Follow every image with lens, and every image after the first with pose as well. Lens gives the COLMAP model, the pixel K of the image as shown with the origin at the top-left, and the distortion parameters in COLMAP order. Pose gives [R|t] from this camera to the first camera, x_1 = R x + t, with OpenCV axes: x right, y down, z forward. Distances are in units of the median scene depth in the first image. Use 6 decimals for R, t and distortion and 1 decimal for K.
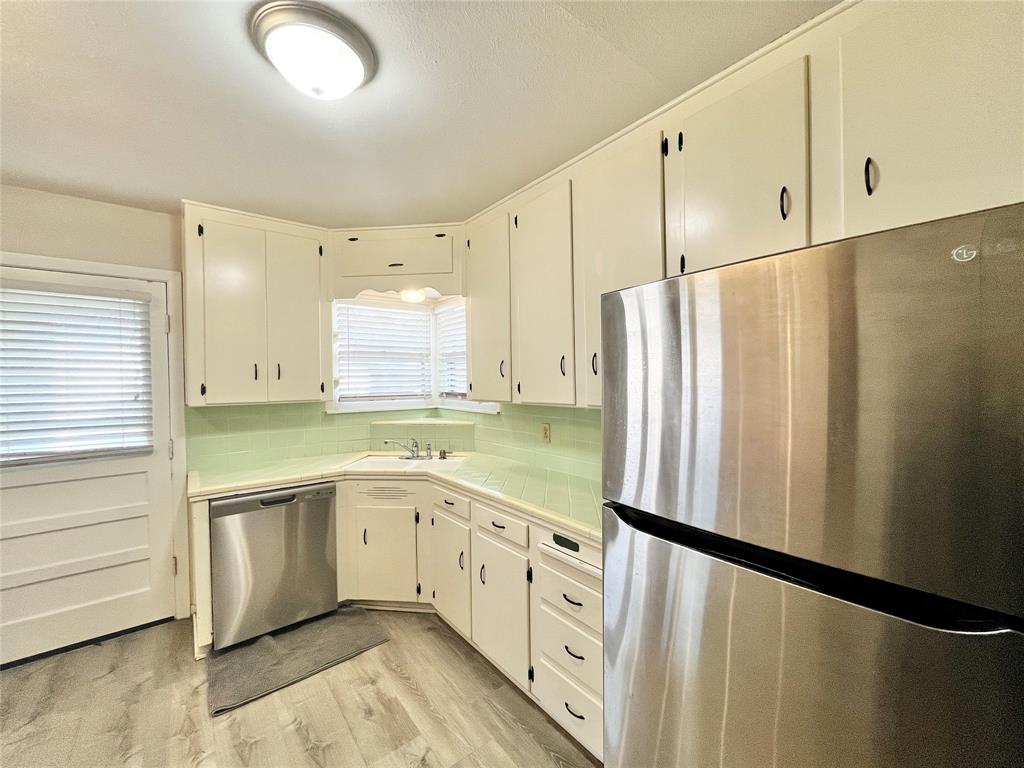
lens RADIAL K [[413.2, 0, 511.9], [0, 413.2, 386.3], [0, 0, 1]] dist [-0.003613, -0.000131]
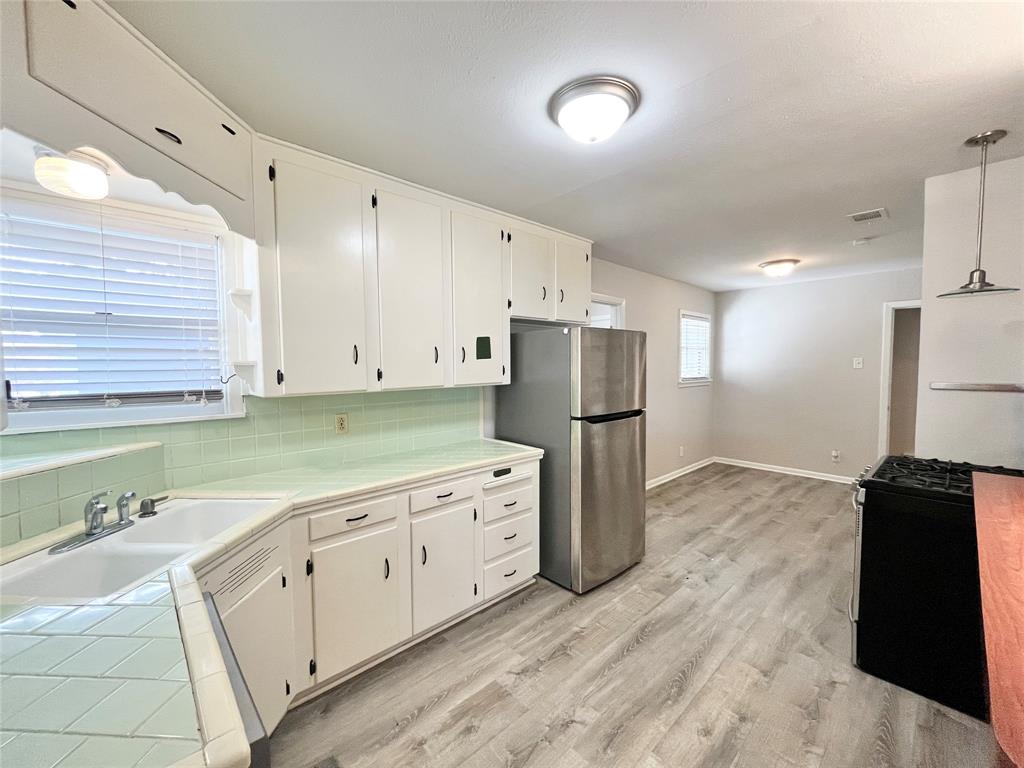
lens RADIAL K [[413.2, 0, 514.1], [0, 413.2, 382.9], [0, 0, 1]] dist [-0.003613, -0.000131]
pose [[-0.074004, -0.041203, 0.996406, -1.195064], [0.025644, 0.998737, 0.043204, -0.014615], [-0.996928, 0.028749, -0.072854, 0.914864]]
